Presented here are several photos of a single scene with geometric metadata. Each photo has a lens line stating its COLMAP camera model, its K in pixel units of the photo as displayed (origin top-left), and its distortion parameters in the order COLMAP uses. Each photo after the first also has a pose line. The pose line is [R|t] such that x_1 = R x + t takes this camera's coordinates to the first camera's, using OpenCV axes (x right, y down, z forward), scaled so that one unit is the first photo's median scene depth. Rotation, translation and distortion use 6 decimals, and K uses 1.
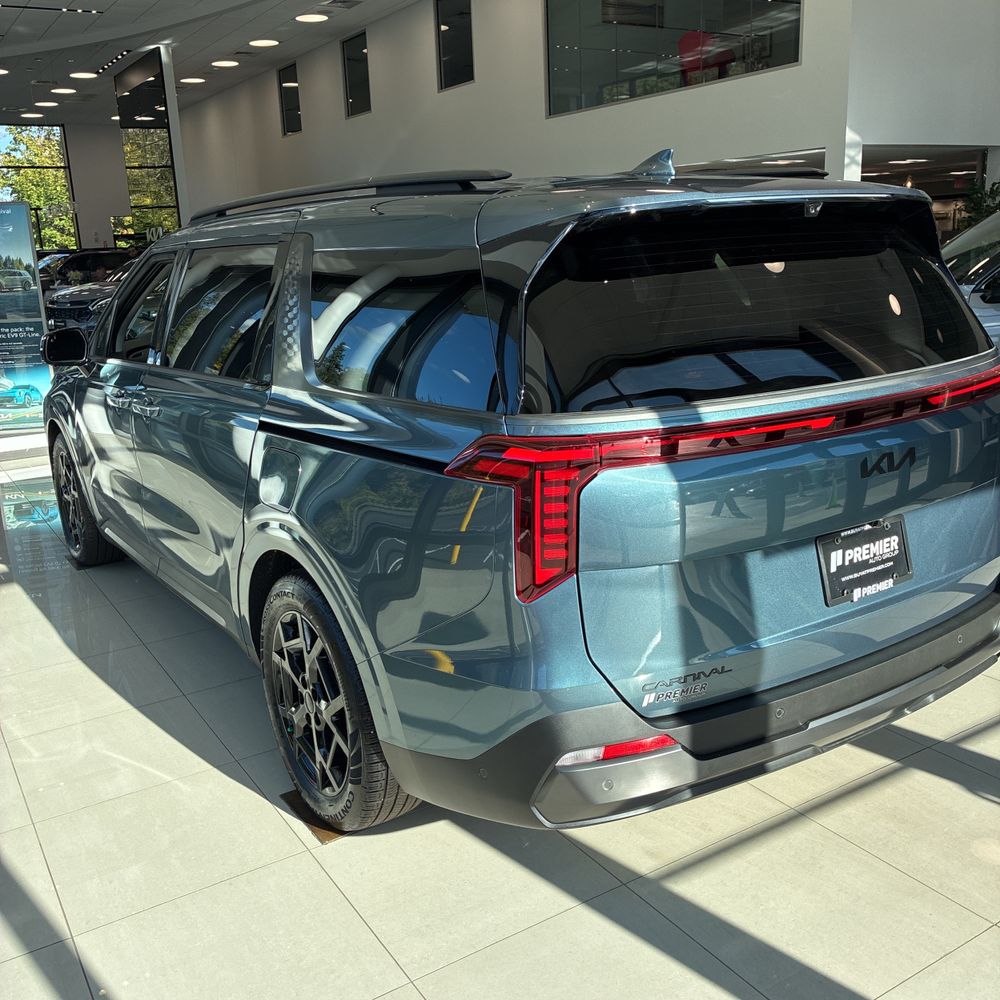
lens RADIAL K [[1021.0, 0, 497.5], [0, 1021.0, 496.0], [0, 0, 1]] dist [0.022770, -0.007271]
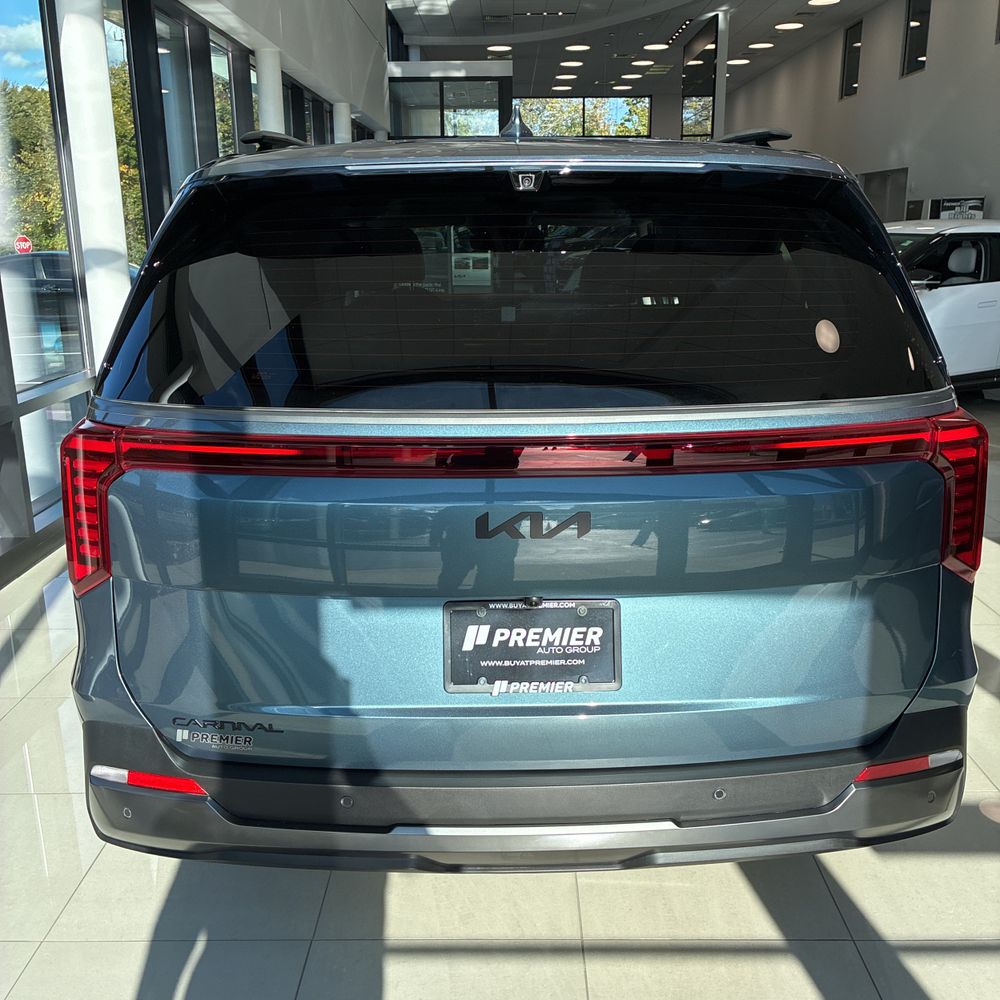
lens RADIAL K [[1015.4, 0, 507.3], [0, 1015.4, 480.6], [0, 0, 1]] dist [0.020923, 0.003201]
pose [[0.844532, 0.167940, -0.508490, 0.323217], [-0.158855, 0.985378, 0.061608, -0.046993], [0.511401, 0.028746, 0.858861, 0.156196]]
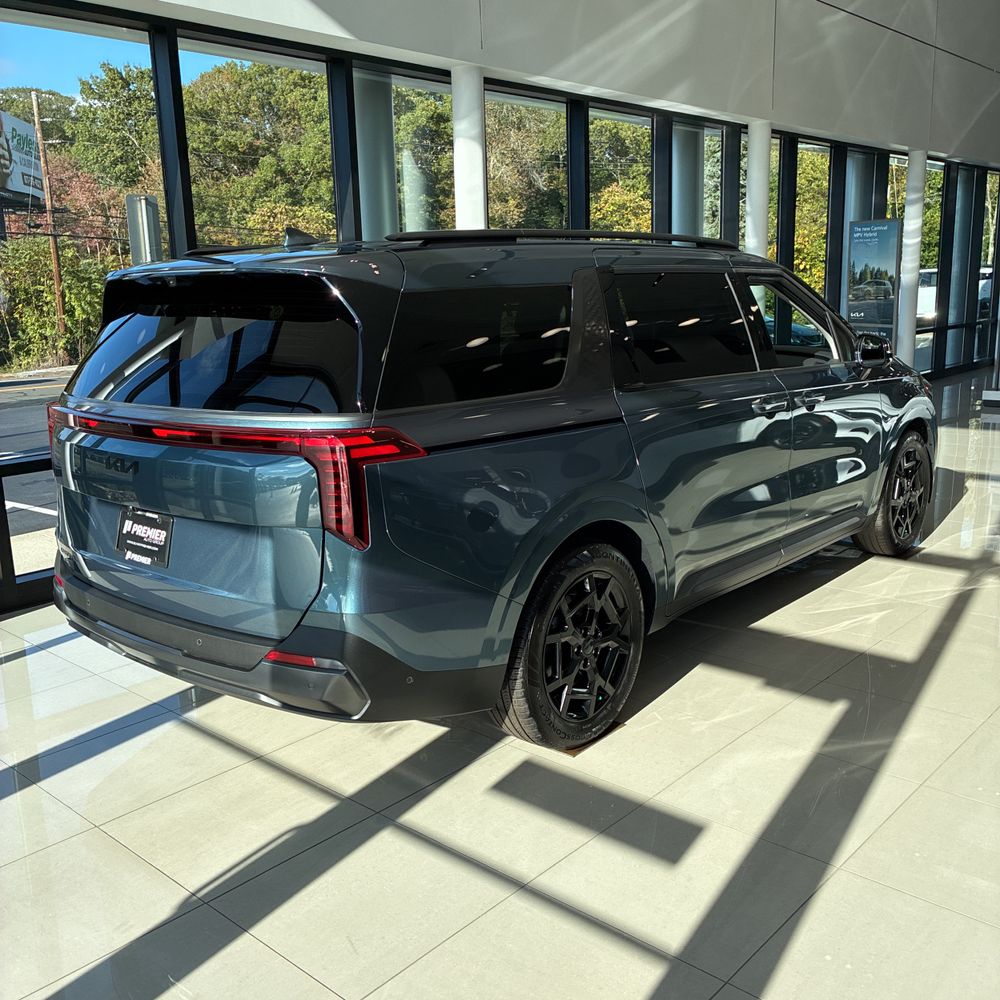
lens RADIAL K [[1021.0, 0, 497.5], [0, 1021.0, 496.0], [0, 0, 1]] dist [0.022770, -0.007271]
pose [[0.252387, 0.228156, -0.940343, 0.816813], [-0.211314, 0.961344, 0.176535, -0.155862], [0.944271, 0.154152, 0.290843, 0.476918]]
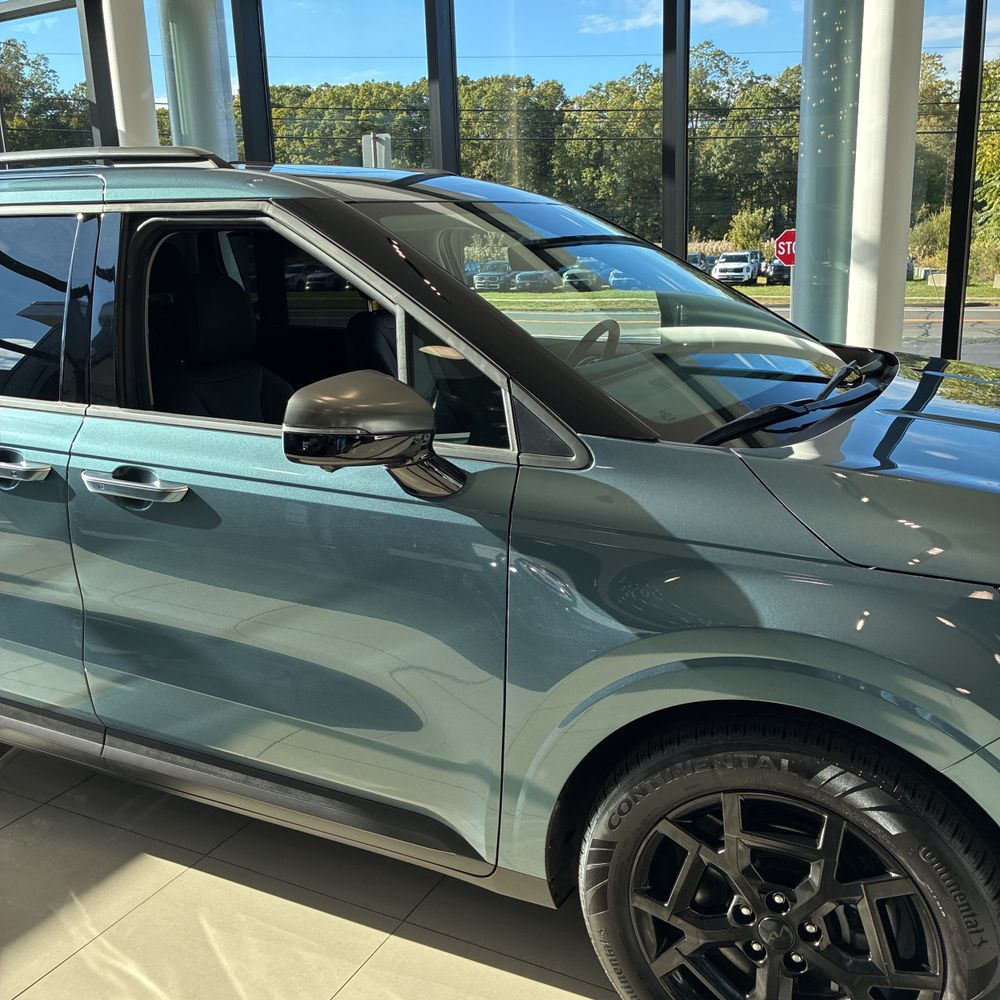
lens RADIAL K [[1021.0, 0, 497.5], [0, 1021.0, 496.0], [0, 0, 1]] dist [0.022770, -0.007271]
pose [[-0.874185, 0.183117, -0.449743, 0.070068], [-0.048437, 0.888671, 0.455981, -0.335323], [0.483171, 0.420396, -0.767993, 1.395928]]
